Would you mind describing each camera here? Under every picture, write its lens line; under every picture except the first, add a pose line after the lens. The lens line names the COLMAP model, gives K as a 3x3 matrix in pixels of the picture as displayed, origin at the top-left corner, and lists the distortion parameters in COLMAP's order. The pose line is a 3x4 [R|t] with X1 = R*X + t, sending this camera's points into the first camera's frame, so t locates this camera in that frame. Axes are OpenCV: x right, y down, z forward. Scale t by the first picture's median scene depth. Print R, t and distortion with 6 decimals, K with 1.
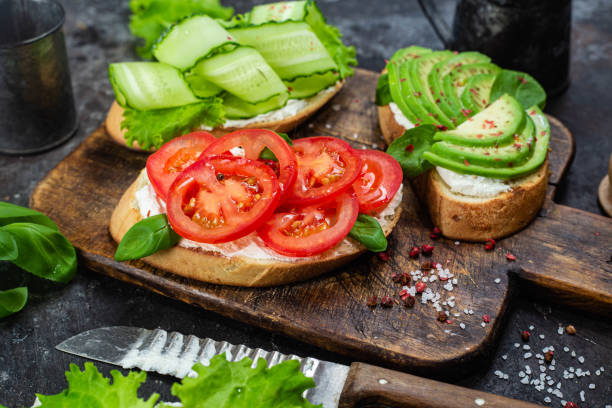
lens RADIAL K [[1000.2, 0, 306.0], [0, 1000.2, 204.0], [0, 0, 1]] dist [-0.140834, -0.099658]
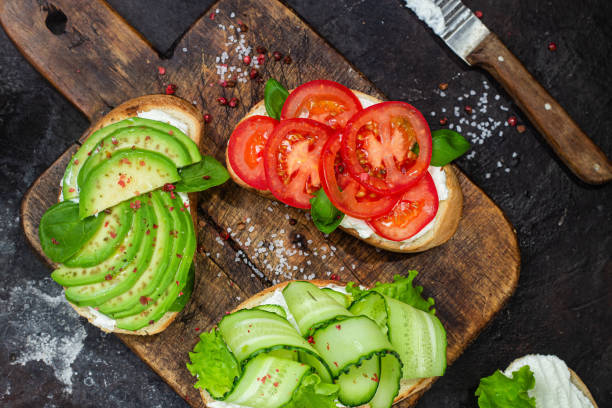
lens RADIAL K [[969.1, 0, 307.0], [0, 969.1, 213.8], [0, 0, 1]] dist [-0.144691, -0.052017]
pose [[-0.945495, -0.318734, -0.066695, 0.058993], [0.130257, -0.557900, 0.819622, -0.987001], [-0.298451, 0.766261, 0.569009, 0.402247]]
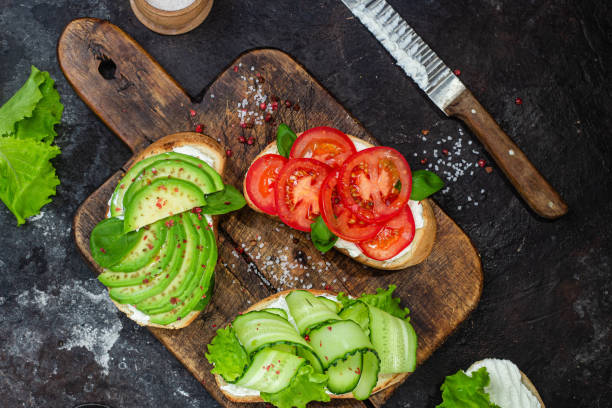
lens RADIAL K [[1010.9, 0, 281.4], [0, 1010.9, 202.9], [0, 0, 1]] dist [-0.120357, -0.090557]
pose [[-0.933814, -0.355285, -0.042008, 0.096440], [0.169949, -0.543854, 0.821791, -1.233467], [-0.314816, 0.760260, 0.568238, 0.197636]]
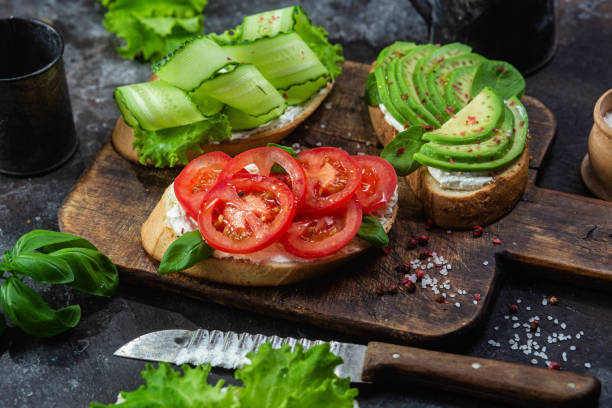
lens RADIAL K [[1644.6, 0, 306.0], [0, 1644.6, 204.0], [0, 0, 1]] dist [0.477777, 0.108629]
pose [[0.995599, -0.083688, 0.042185, -0.090249], [0.080827, 0.994574, 0.065495, -0.131442], [-0.047437, -0.061797, 0.996961, -0.889354]]
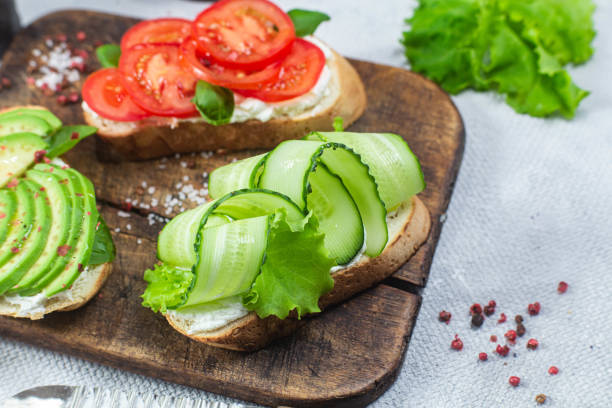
lens RADIAL K [[1564.7, 0, 306.0], [0, 1564.7, 204.0], [0, 0, 1]] dist [-0.387248, -0.416377]
pose [[-0.986118, 0.139745, -0.089679, 0.027315], [-0.091849, -0.009142, 0.995731, -1.654651], [0.138329, 0.990145, 0.021851, 1.110613]]
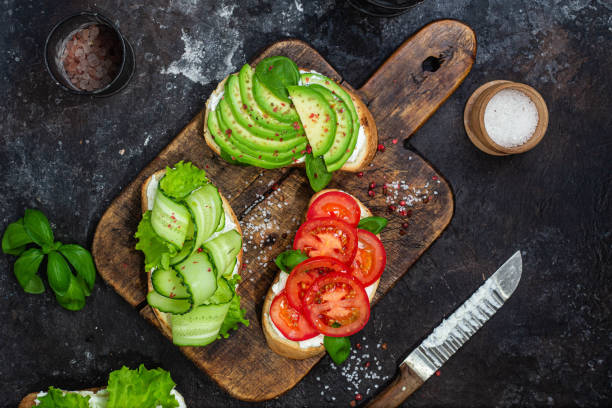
lens RADIAL K [[1000.2, 0, 306.0], [0, 1000.2, 204.0], [0, 0, 1]] dist [-0.140834, -0.099658]
pose [[0.324430, -0.944254, -0.055939, 0.149926], [0.559160, 0.143747, 0.816503, -1.388669], [-0.762945, -0.296177, 0.574625, 0.108184]]
